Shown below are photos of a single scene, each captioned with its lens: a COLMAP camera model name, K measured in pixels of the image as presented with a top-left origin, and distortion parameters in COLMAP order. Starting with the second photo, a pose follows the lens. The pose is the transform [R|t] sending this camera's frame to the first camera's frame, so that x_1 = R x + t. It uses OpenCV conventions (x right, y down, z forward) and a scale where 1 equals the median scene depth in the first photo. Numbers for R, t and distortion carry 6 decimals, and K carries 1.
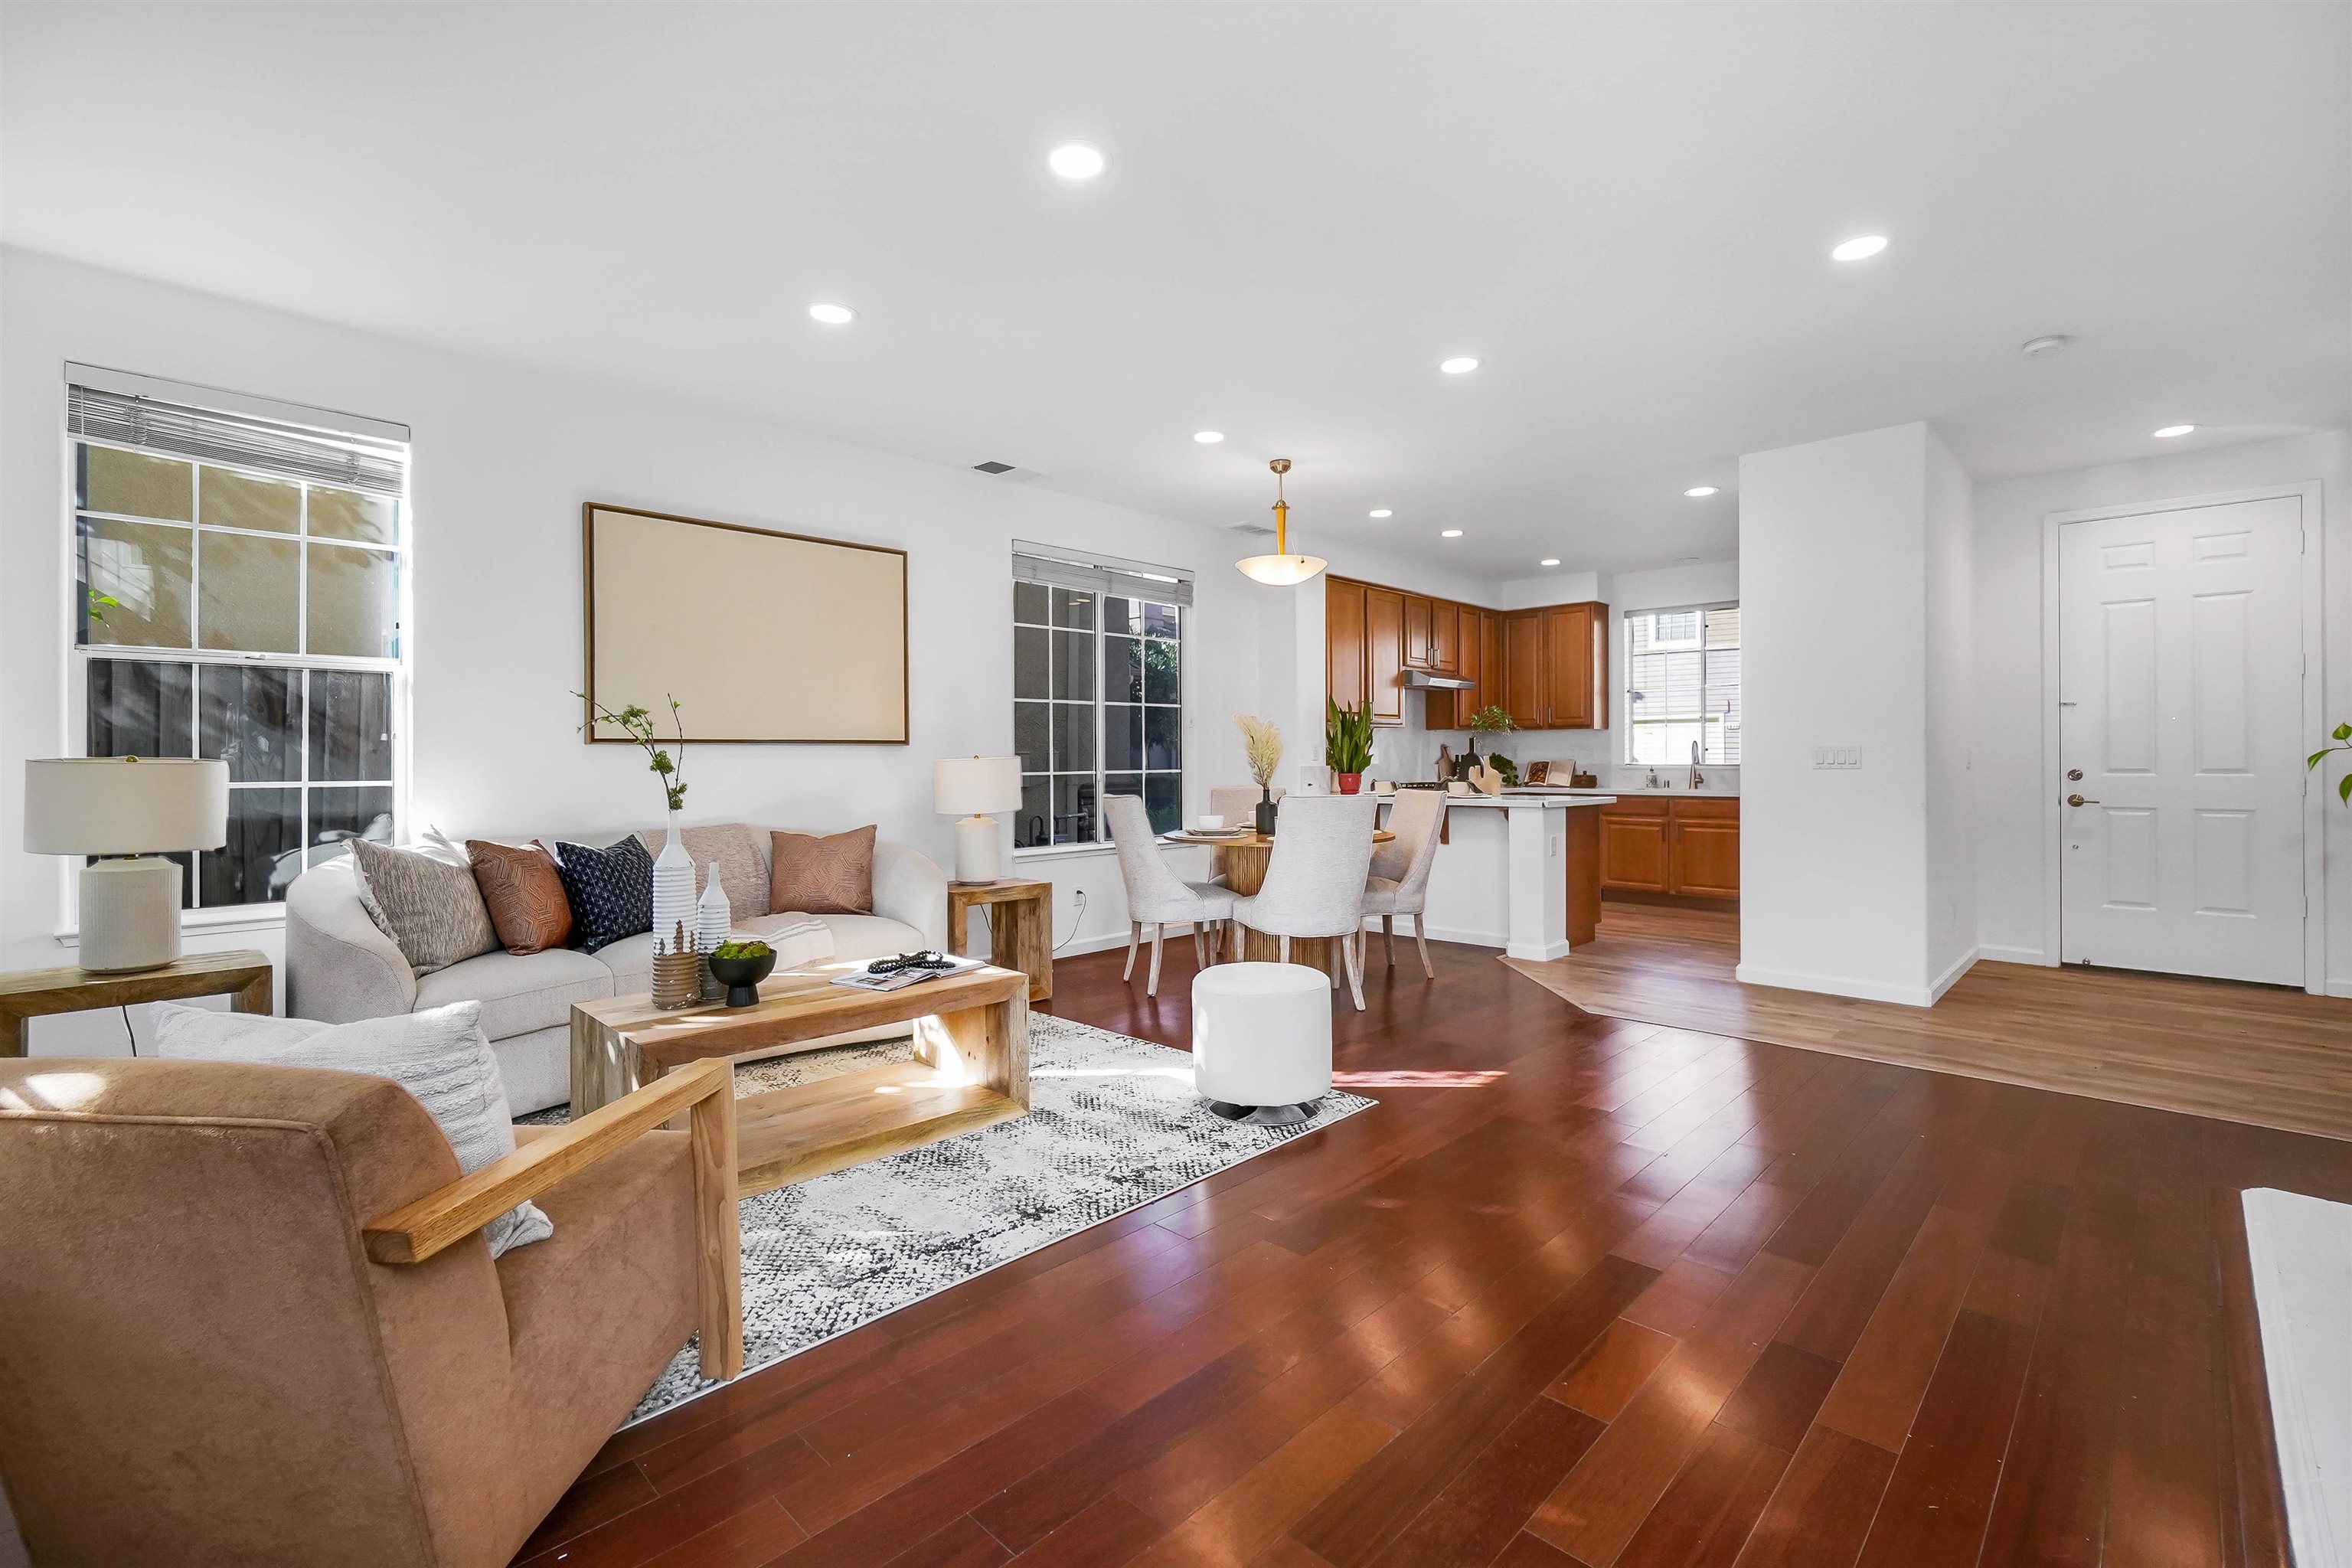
lens RADIAL K [[1029.5, 0, 1179.6], [0, 1029.5, 752.8], [0, 0, 1]] dist [-0.003644, 0.000187]
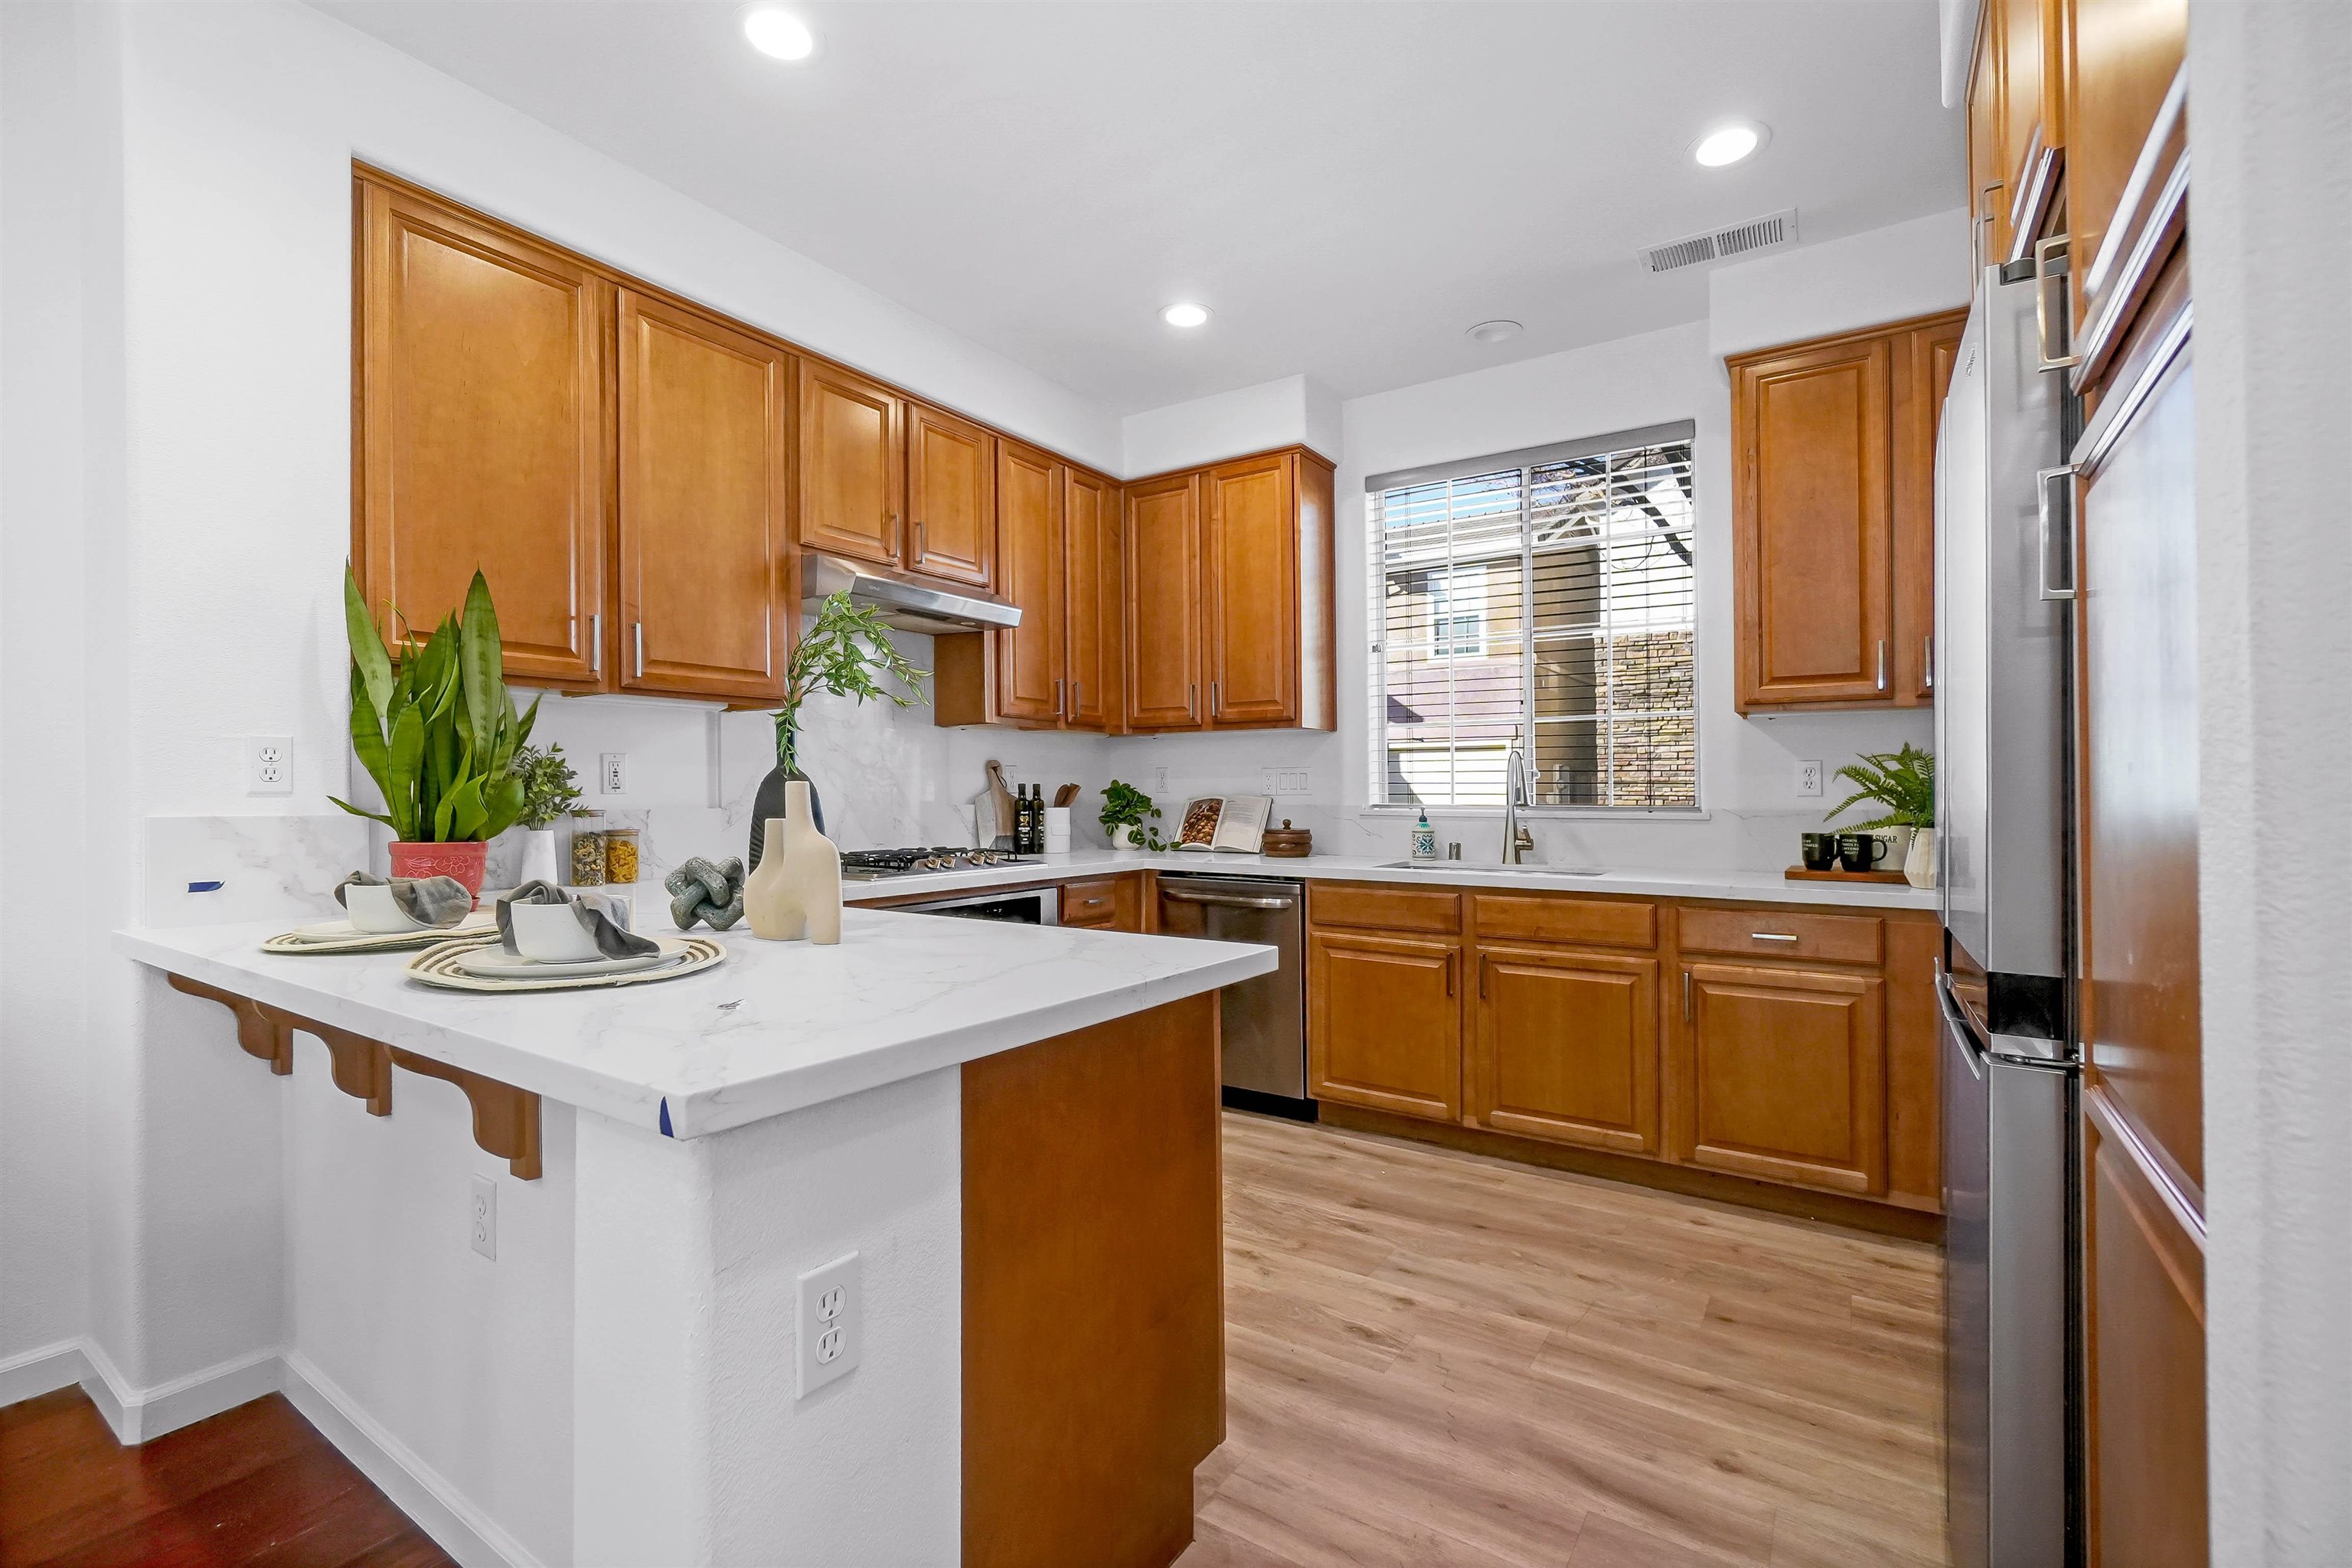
lens RADIAL K [[1029.5, 0, 1179.6], [0, 1029.5, 752.8], [0, 0, 1]] dist [-0.003644, 0.000187]
pose [[0.982311, 0.010477, 0.186961, 0.259624], [-0.004545, 0.999473, -0.032130, 0.002536], [-0.187199, 0.030712, 0.981842, 0.555050]]
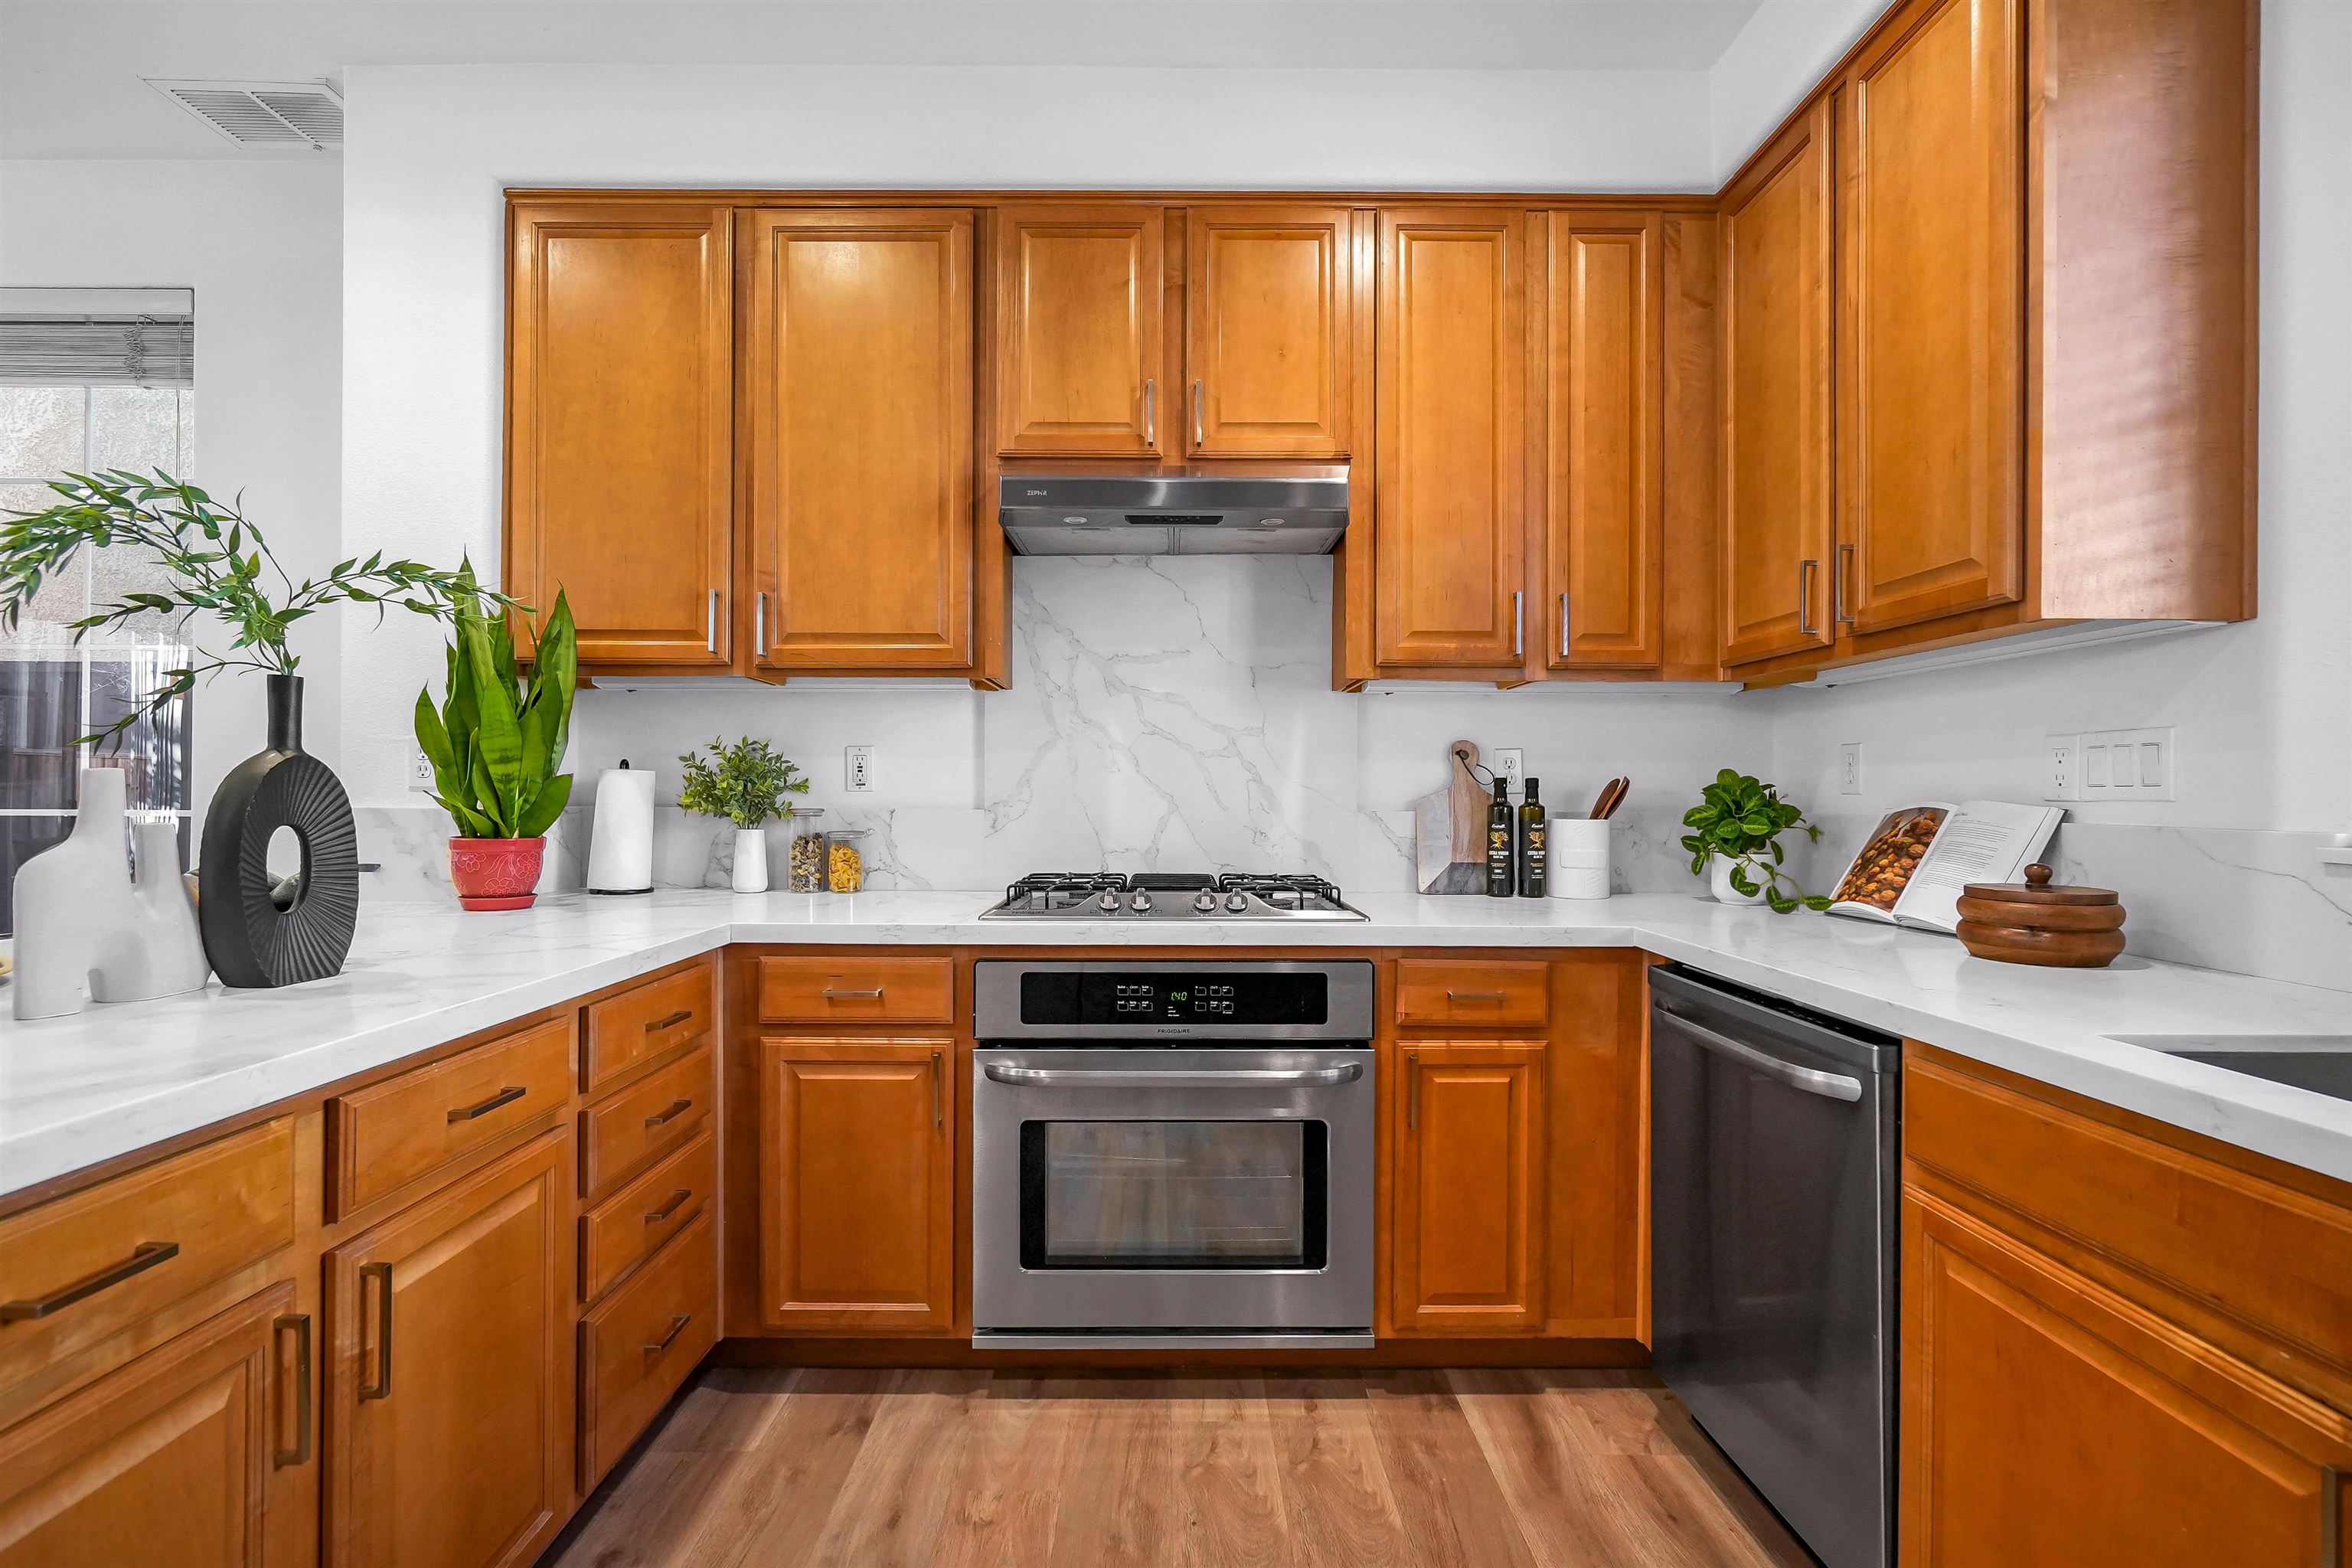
lens RADIAL K [[1040.0, 0, 1176.0], [0, 1040.0, 784.0], [0, 0, 1]] dist [0.000091, 0.000710]
pose [[0.700960, 0.001216, -0.713199, 0.416240], [-0.002040, 0.999998, -0.000300, 0.003866], [0.713197, 0.001665, 0.700961, 0.765684]]
